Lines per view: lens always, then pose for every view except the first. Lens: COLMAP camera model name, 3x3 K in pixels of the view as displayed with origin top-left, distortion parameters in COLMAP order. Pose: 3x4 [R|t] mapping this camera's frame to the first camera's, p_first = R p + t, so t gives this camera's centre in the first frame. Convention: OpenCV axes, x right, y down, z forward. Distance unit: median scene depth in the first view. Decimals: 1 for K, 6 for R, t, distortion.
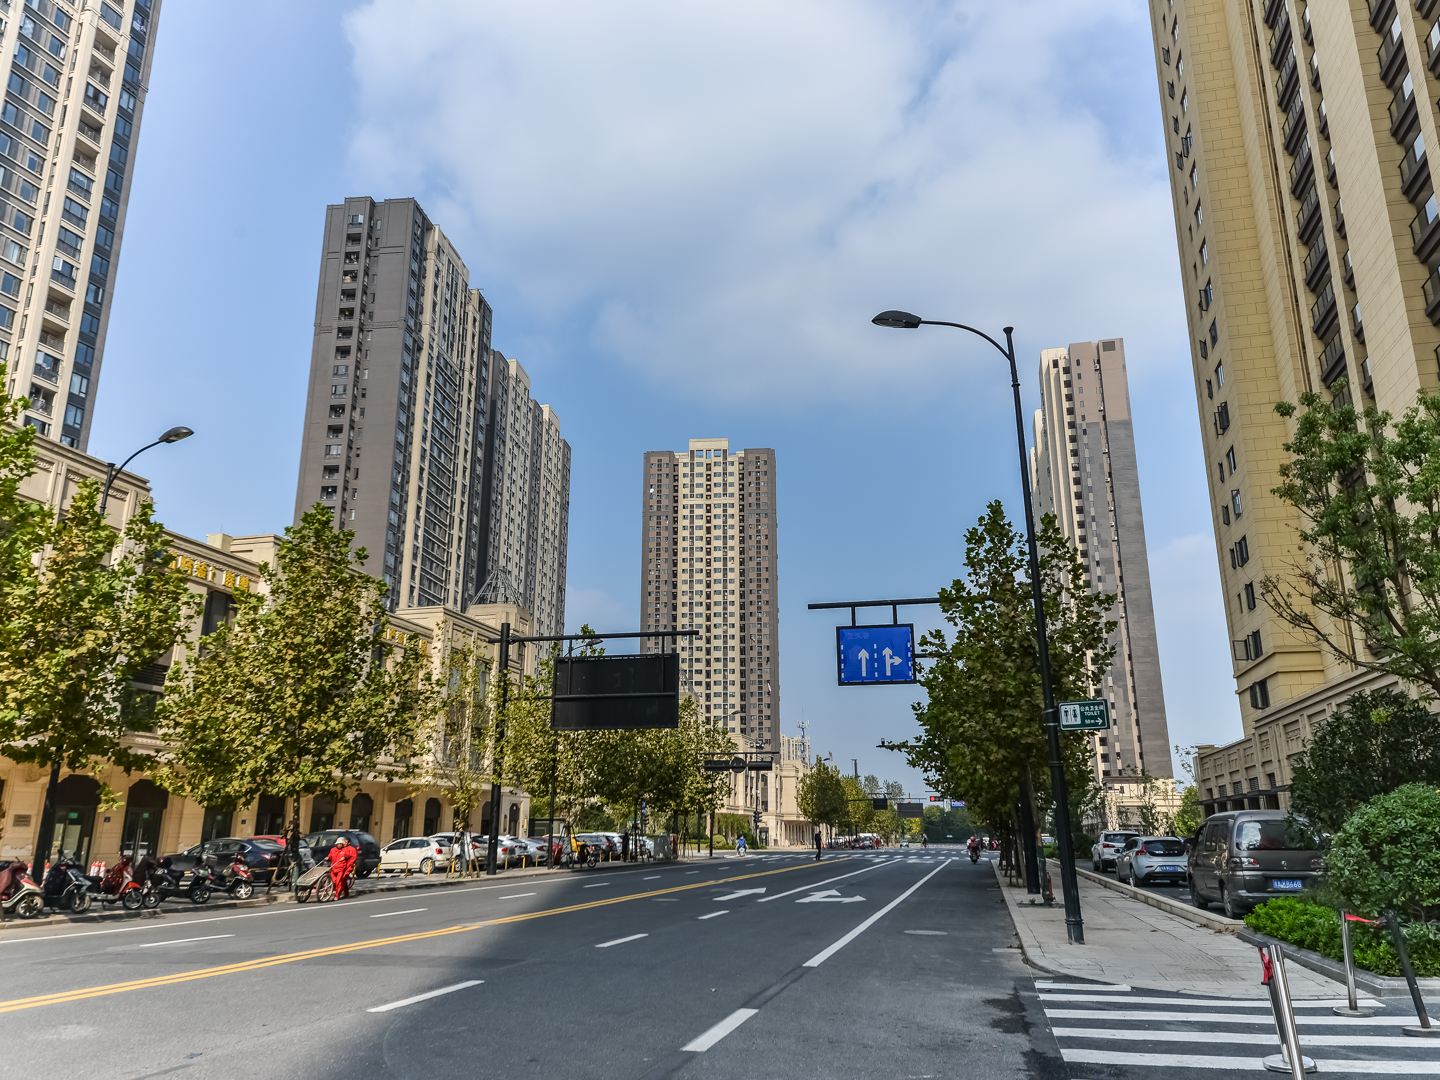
lens RADIAL K [[1077.5, 0, 690.1], [0, 1077.5, 536.2], [0, 0, 1]] dist [0.012836, 0.000599]
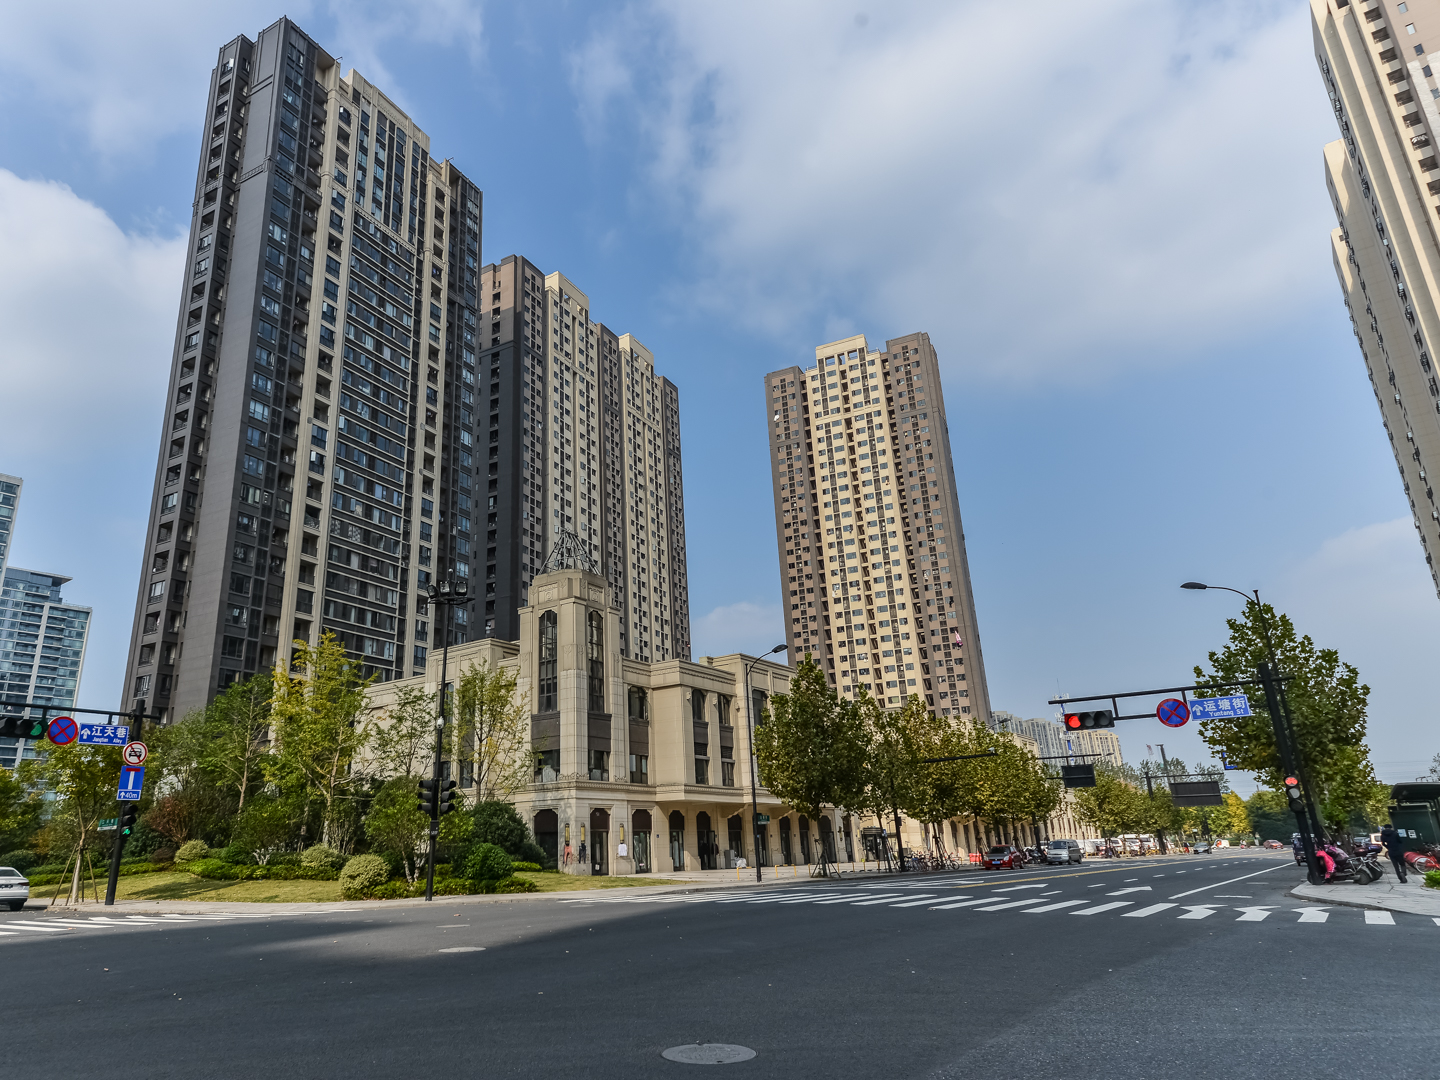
lens RADIAL K [[917.7, 0, 601.4], [0, 917.7, 545.0], [0, 0, 1]] dist [0.024112, -0.018706]
pose [[0.914159, -0.148158, -0.377308, 0.094826], [0.130179, 0.988809, -0.072874, 0.090172], [0.383883, 0.017501, 0.923216, 0.315494]]
